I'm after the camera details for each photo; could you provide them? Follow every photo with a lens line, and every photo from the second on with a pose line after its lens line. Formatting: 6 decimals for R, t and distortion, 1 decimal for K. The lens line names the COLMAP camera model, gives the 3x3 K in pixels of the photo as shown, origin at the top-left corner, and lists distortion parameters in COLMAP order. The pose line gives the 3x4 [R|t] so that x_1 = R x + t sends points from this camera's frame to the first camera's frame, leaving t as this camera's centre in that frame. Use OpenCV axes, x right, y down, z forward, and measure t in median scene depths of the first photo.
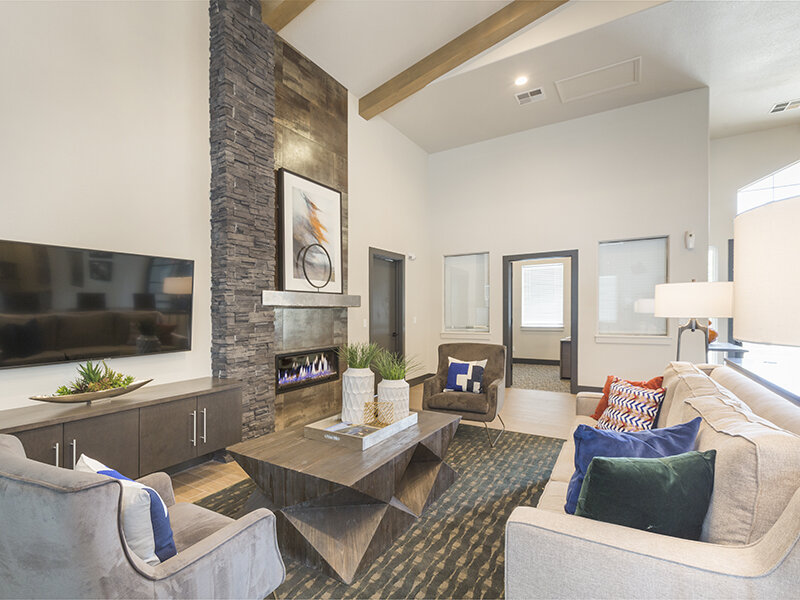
lens RADIAL K [[409.2, 0, 398.7], [0, 409.2, 314.5], [0, 0, 1]] dist [-0.001257, -0.000453]
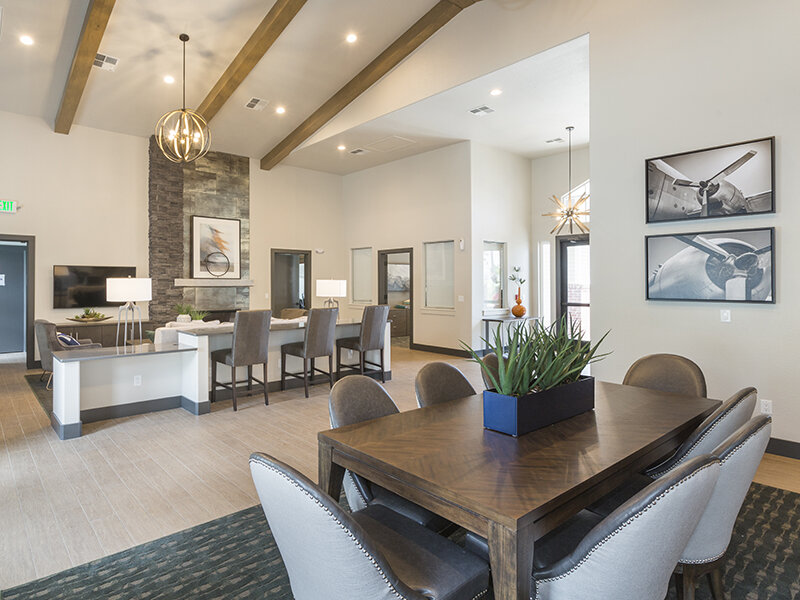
lens RADIAL K [[471.5, 0, 400.7], [0, 471.5, 284.8], [0, 0, 1]] dist [0.001829, 0.000067]
pose [[0.966126, 0.014135, -0.257683, 1.171973], [-0.015260, 0.999881, -0.002366, -0.034718], [0.257619, 0.006218, 0.966227, -0.849920]]
